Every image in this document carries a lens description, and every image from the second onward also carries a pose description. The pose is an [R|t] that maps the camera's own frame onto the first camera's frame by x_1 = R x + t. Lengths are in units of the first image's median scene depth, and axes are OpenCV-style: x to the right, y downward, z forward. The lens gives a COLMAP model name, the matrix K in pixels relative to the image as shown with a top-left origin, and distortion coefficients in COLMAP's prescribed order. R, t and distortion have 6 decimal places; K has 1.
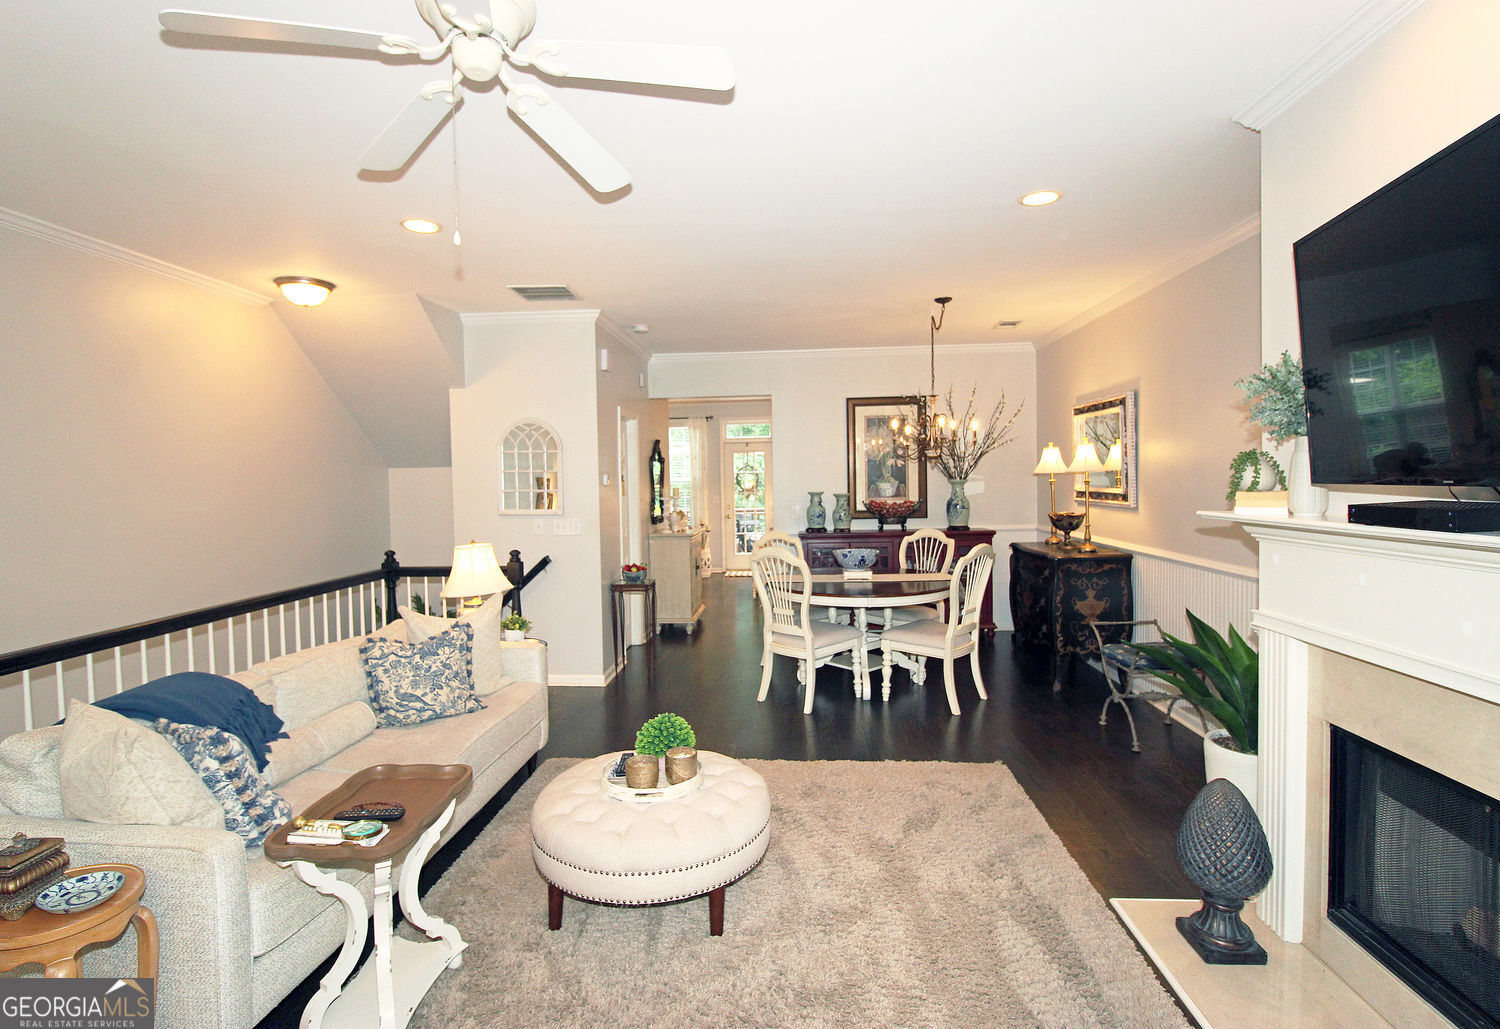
lens RADIAL K [[775.0, 0, 745.5], [0, 775.0, 511.6], [0, 0, 1]] dist [-0.000410, 0.000267]
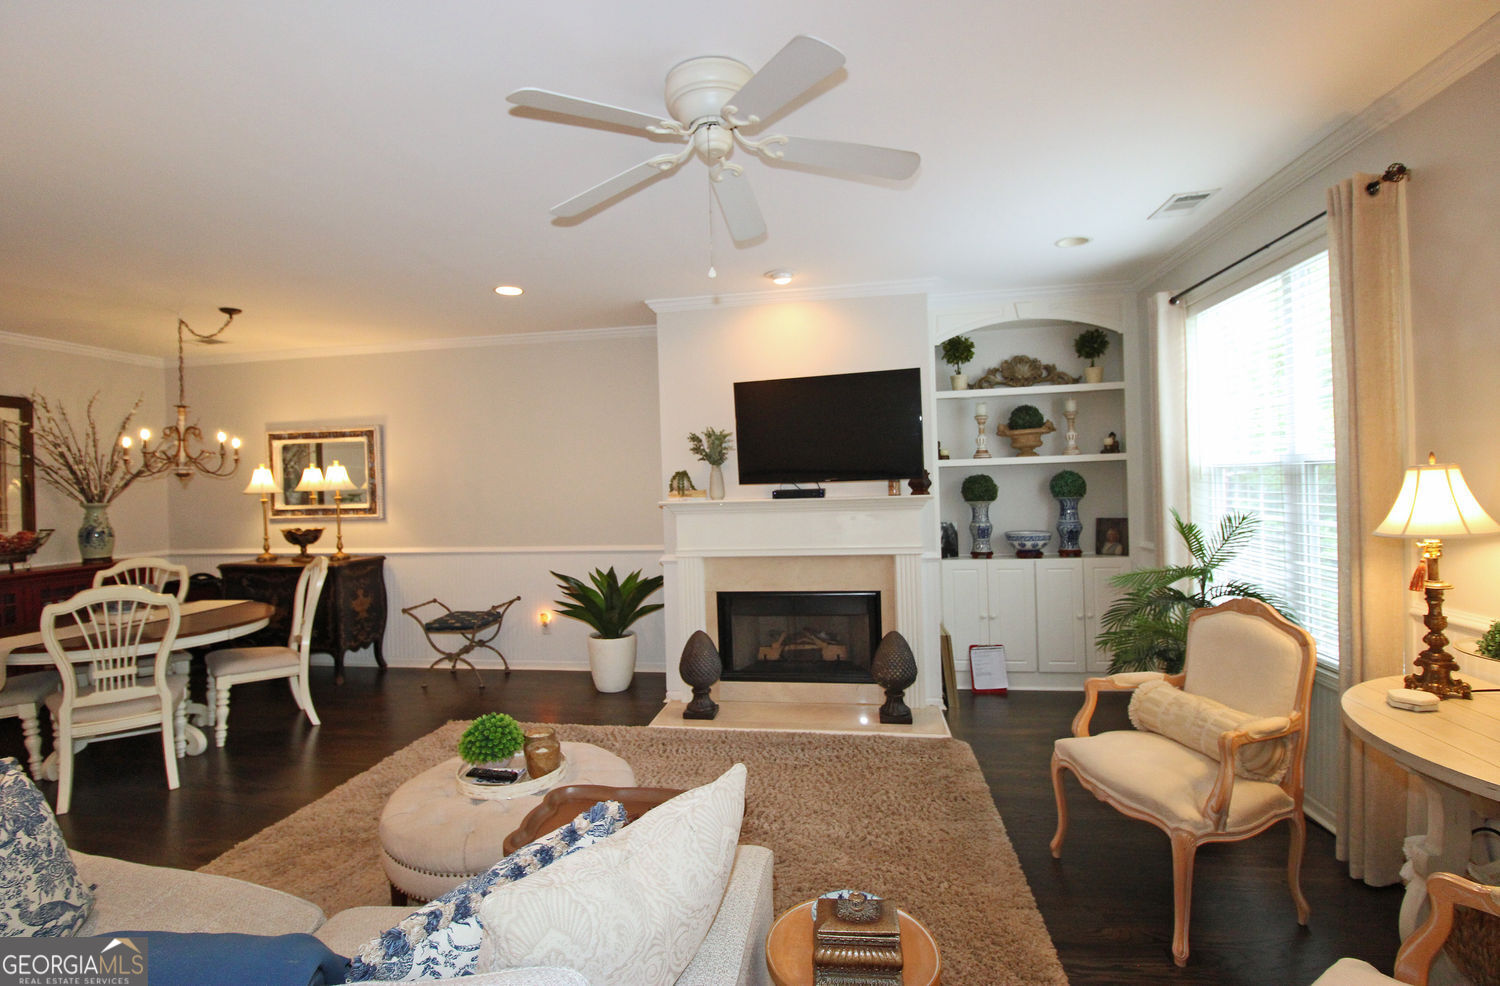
lens RADIAL K [[672.2, 0, 748.0], [0, 672.2, 484.3], [0, 0, 1]] dist [-0.015005, -0.000341]
pose [[0.081746, 0.014484, 0.996548, -0.548256], [0.069834, 0.997354, -0.020224, 0.003136], [-0.994204, 0.071246, 0.080518, 0.332369]]
